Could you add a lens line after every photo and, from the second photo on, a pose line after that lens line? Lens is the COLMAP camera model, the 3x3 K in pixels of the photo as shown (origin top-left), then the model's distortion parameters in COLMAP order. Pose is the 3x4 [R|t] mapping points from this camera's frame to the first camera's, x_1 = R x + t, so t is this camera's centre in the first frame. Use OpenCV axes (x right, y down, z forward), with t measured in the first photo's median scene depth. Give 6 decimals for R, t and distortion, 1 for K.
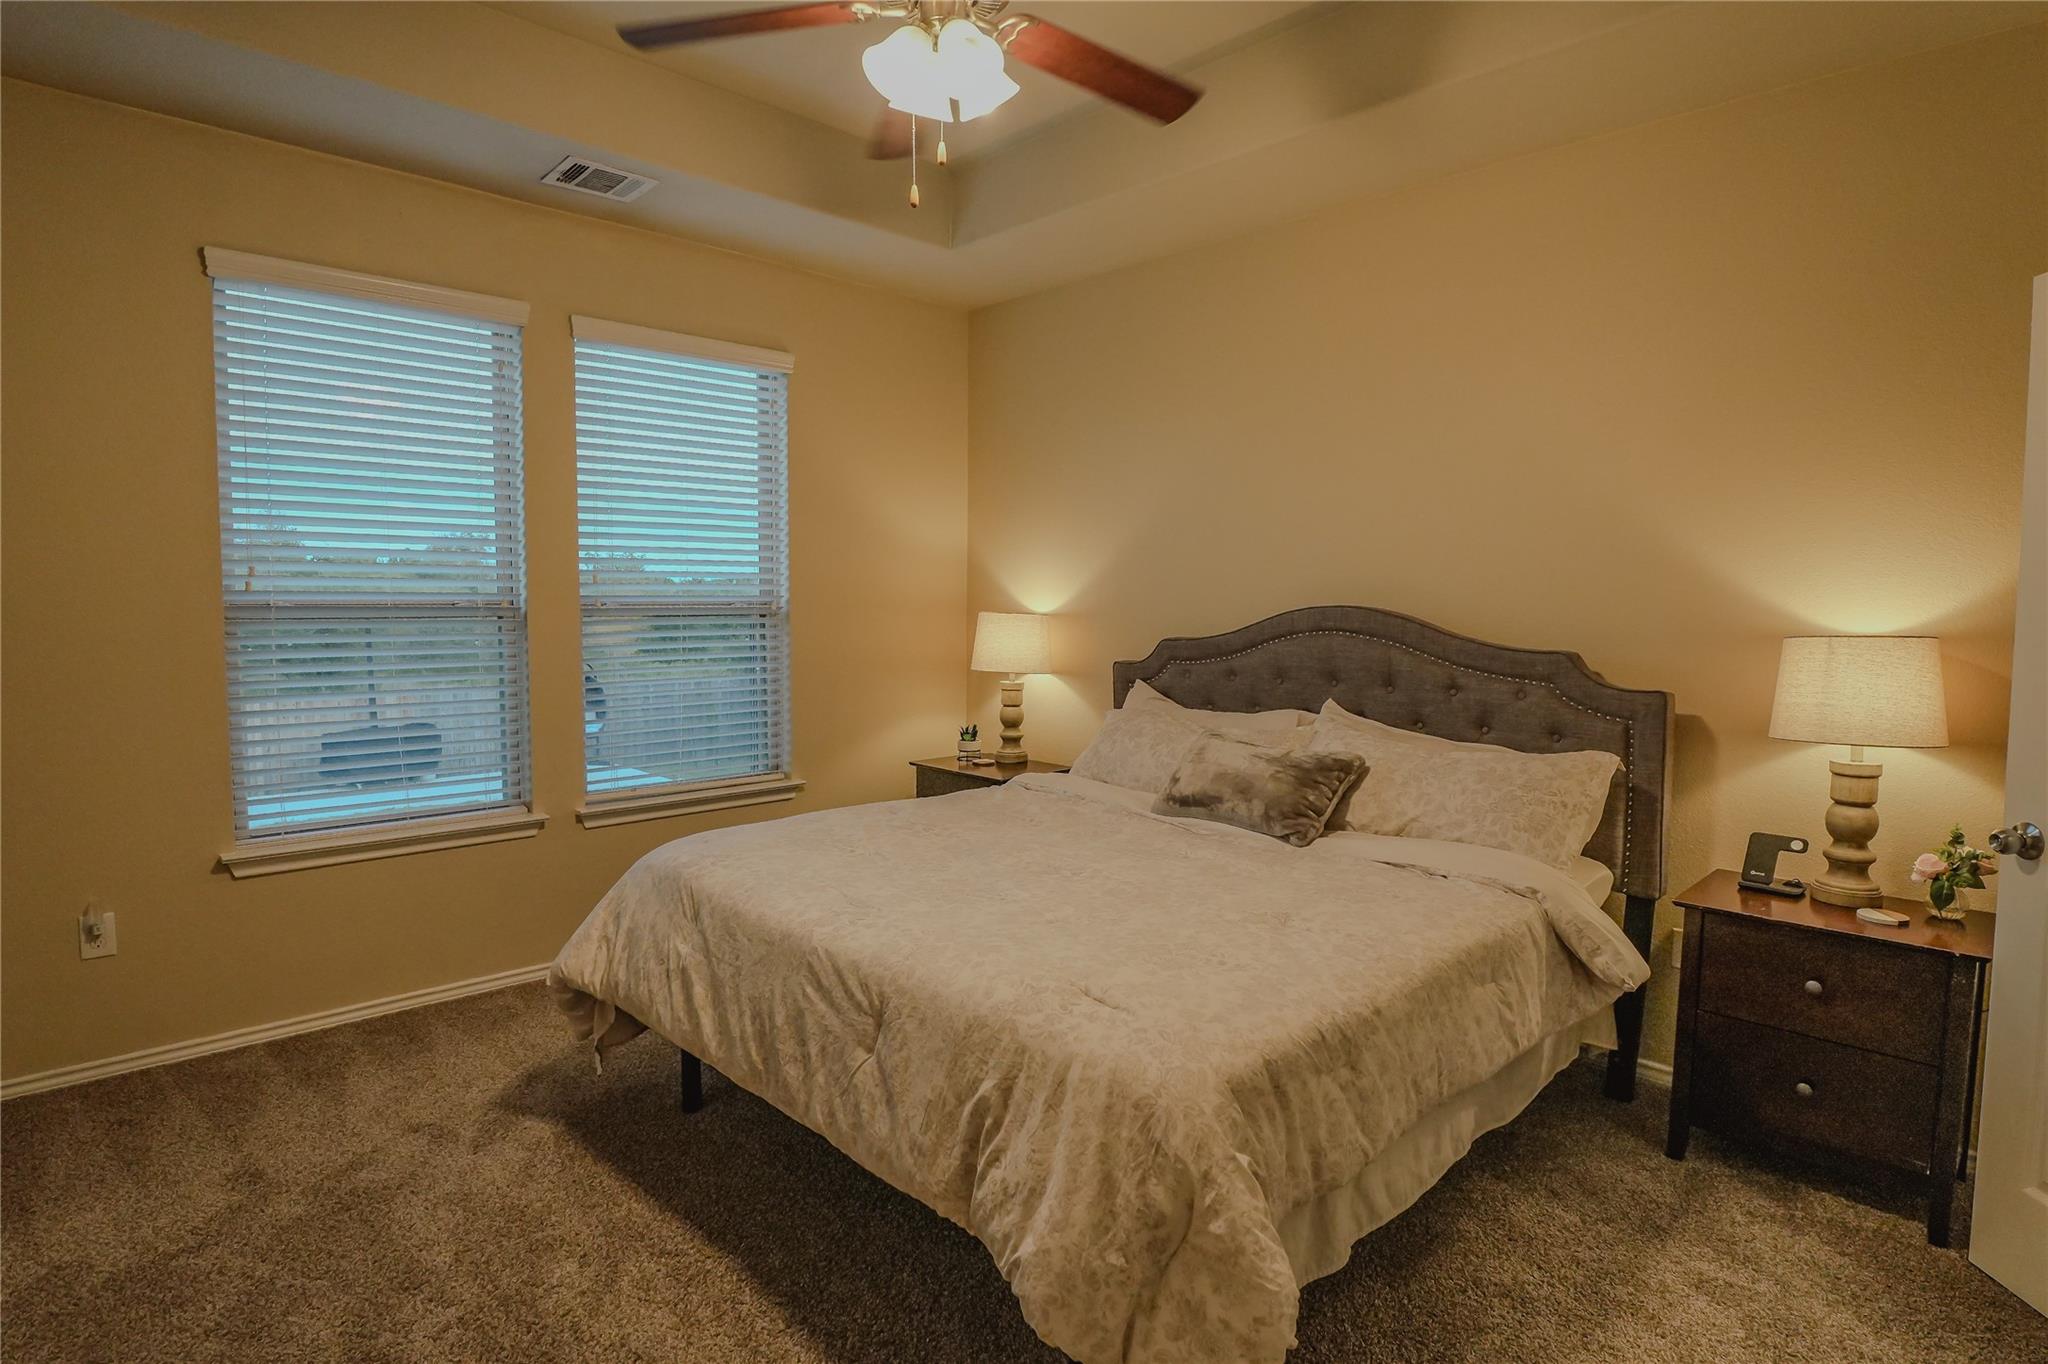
lens RADIAL K [[1059.2, 0, 1030.7], [0, 1059.2, 685.8], [0, 0, 1]] dist [-0.033101, 0.001771]
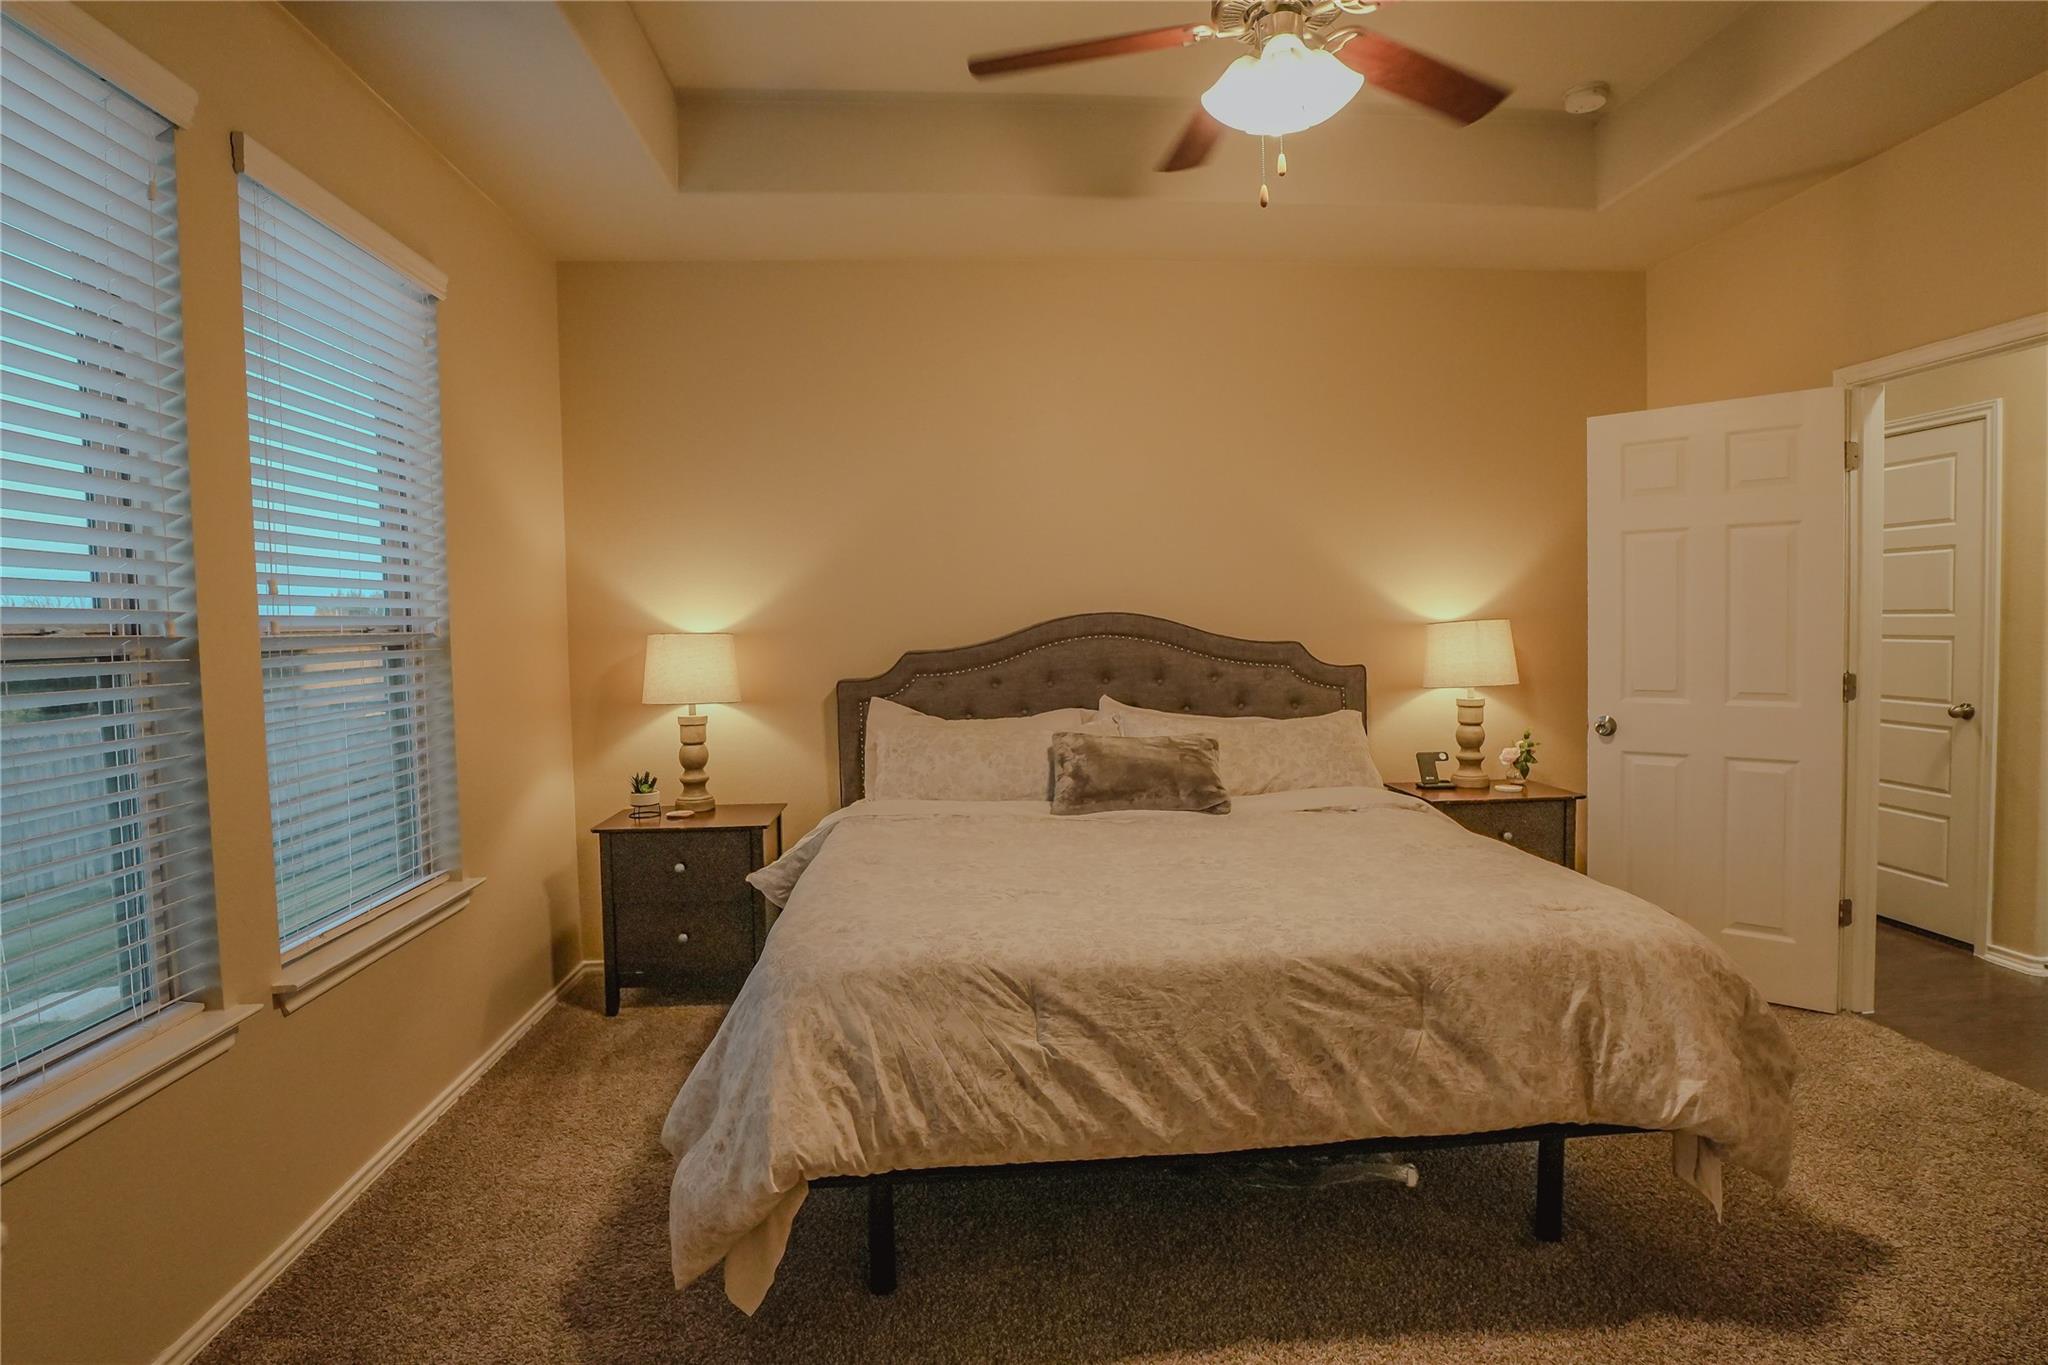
lens RADIAL K [[1059.2, 0, 1039.4], [0, 1059.2, 673.1], [0, 0, 1]] dist [-0.033101, 0.001771]
pose [[0.639680, -0.056685, 0.766548, -0.785170], [0.086782, 0.996227, 0.001250, -0.023113], [-0.763727, 0.065723, 0.642185, 0.404125]]
